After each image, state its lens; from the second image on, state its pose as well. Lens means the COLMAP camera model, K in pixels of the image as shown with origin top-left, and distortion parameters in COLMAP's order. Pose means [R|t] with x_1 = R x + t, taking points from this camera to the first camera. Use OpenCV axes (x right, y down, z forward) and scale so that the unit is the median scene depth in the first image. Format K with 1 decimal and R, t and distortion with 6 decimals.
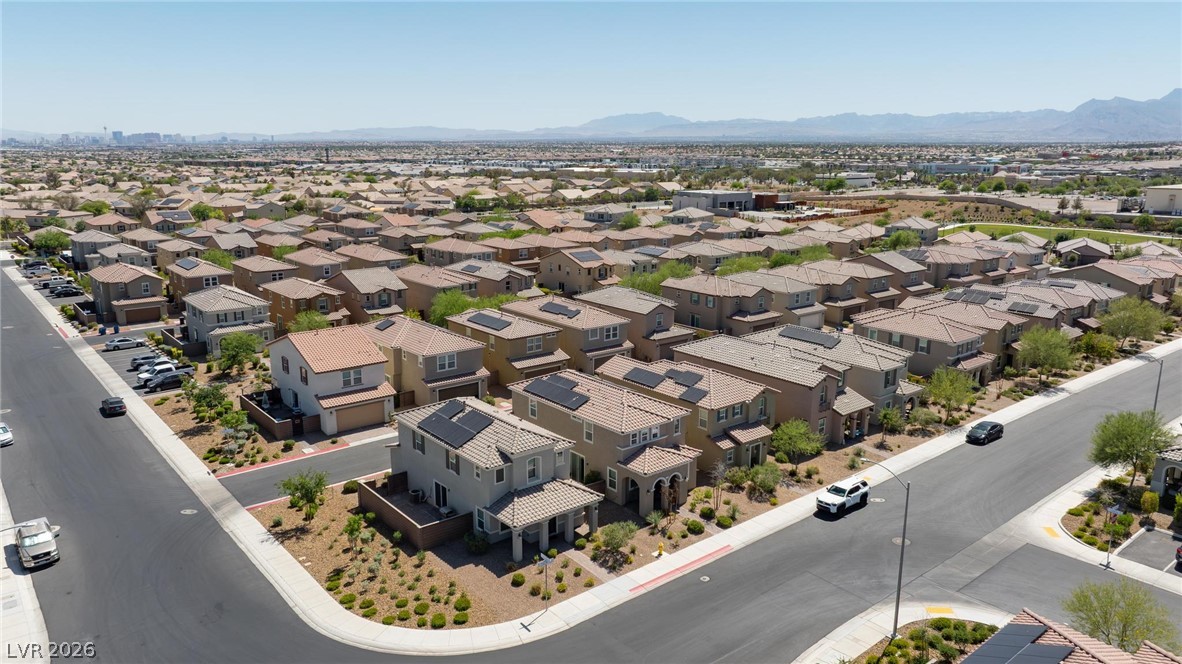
lens RADIAL K [[827.1, 0, 594.6], [0, 827.1, 336.4], [0, 0, 1]] dist [-0.027153, 0.014316]
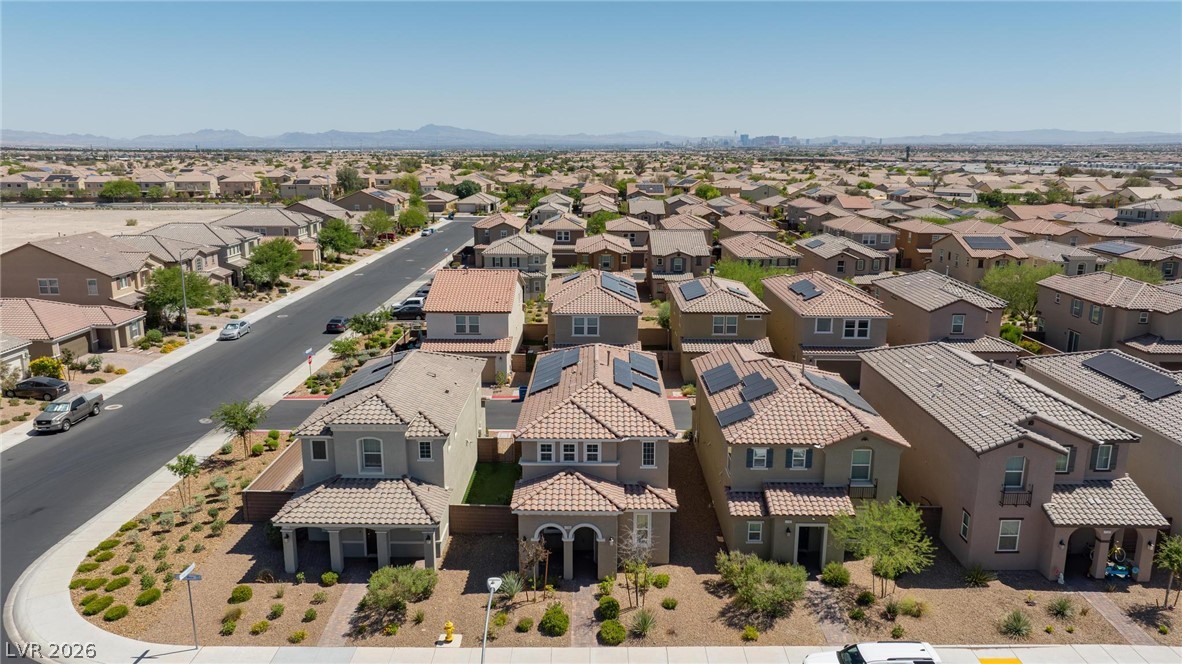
lens RADIAL K [[827.1, 0, 591.3], [0, 827.1, 320.8], [0, 0, 1]] dist [-0.027153, 0.014316]
pose [[0.769546, 0.132846, -0.624620, 0.390456], [-0.146096, 0.988806, 0.030309, 0.000979], [0.621655, 0.067930, 0.780340, 0.453862]]
